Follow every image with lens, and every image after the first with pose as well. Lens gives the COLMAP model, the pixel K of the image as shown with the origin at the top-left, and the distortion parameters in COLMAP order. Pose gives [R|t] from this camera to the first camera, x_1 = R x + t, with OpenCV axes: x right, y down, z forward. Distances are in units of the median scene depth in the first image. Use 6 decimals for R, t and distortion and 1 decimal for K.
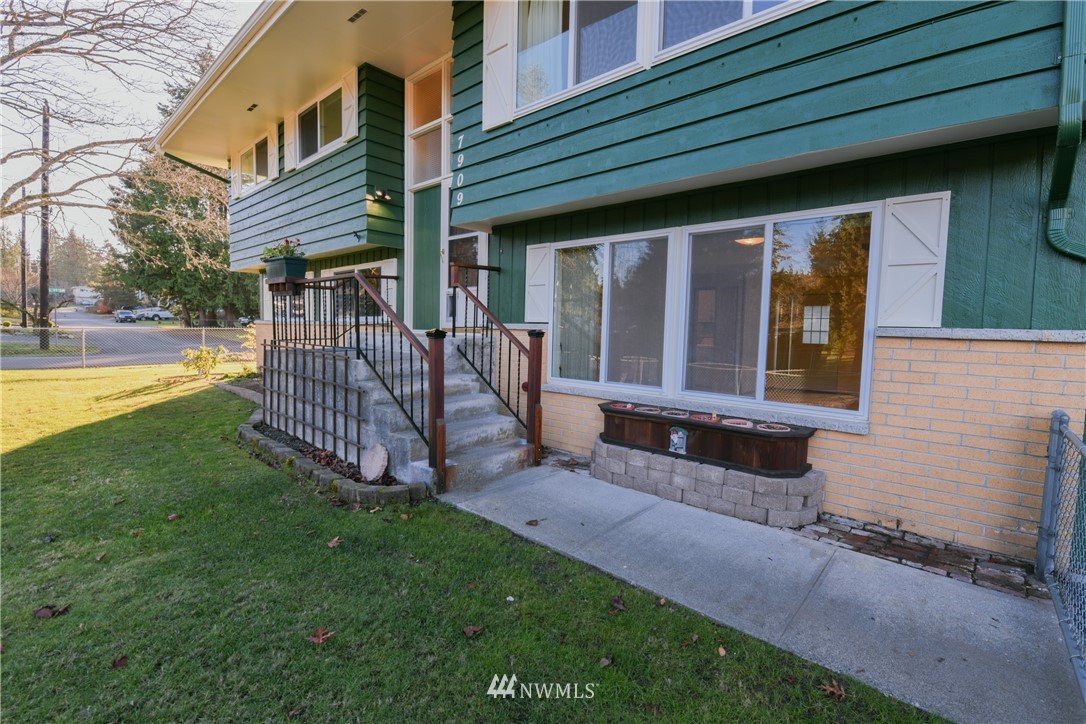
lens RADIAL K [[486.2, 0, 553.0], [0, 486.2, 359.8], [0, 0, 1]] dist [-0.019847, -0.000909]
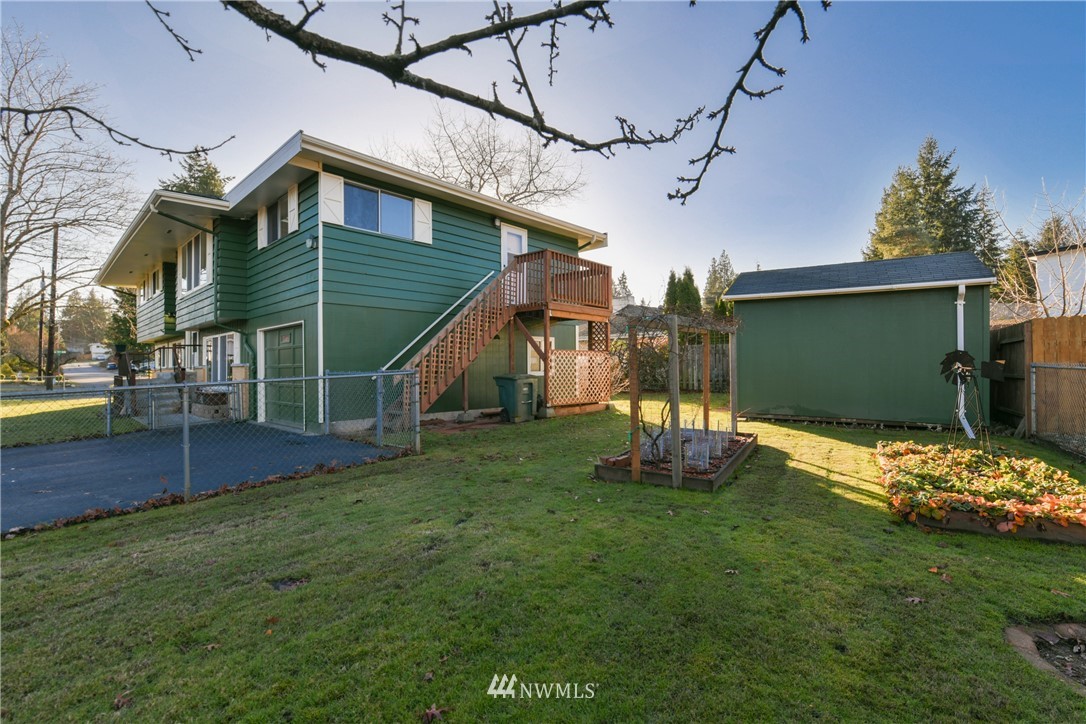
lens RADIAL K [[482.7, 0, 560.8], [0, 482.7, 358.1], [0, 0, 1]] dist [-0.018633, -0.000433]
pose [[0.999378, -0.033985, -0.009434, 1.697099], [0.033064, 0.995843, -0.084871, 0.149004], [0.012279, 0.084506, 0.996347, -1.402001]]
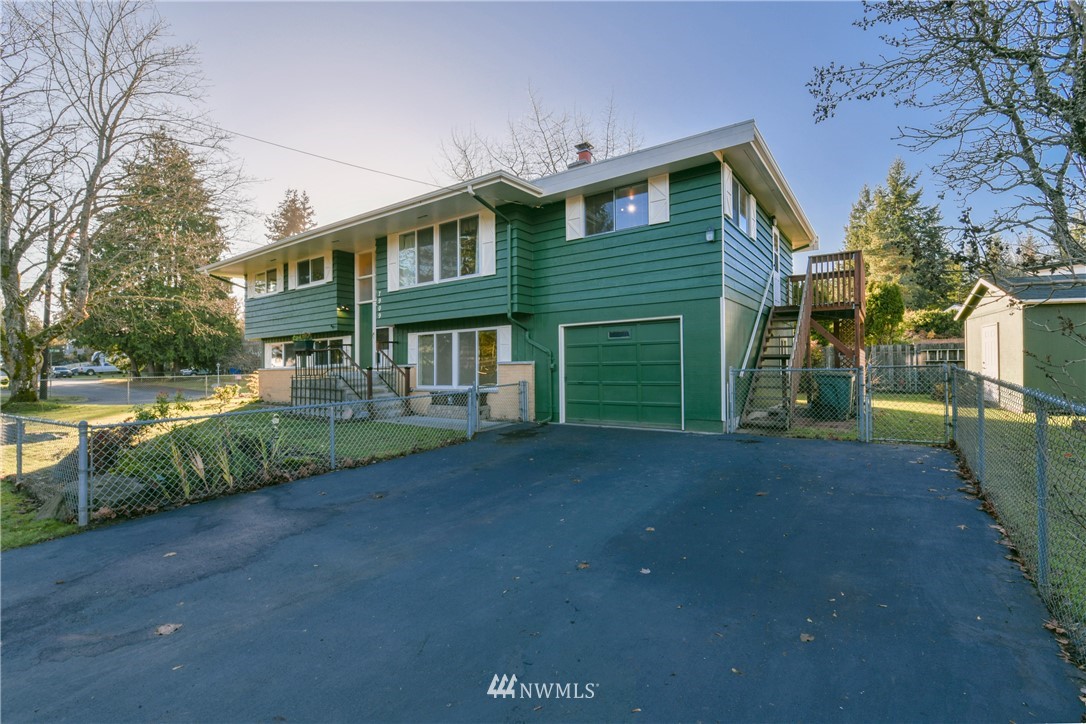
lens RADIAL K [[486.2, 0, 553.0], [0, 486.2, 359.8], [0, 0, 1]] dist [-0.019847, -0.000909]
pose [[0.992754, -0.030805, 0.116151, 0.337115], [0.040692, 0.995657, -0.083731, 0.118531], [-0.113067, 0.087850, 0.989696, -1.317658]]
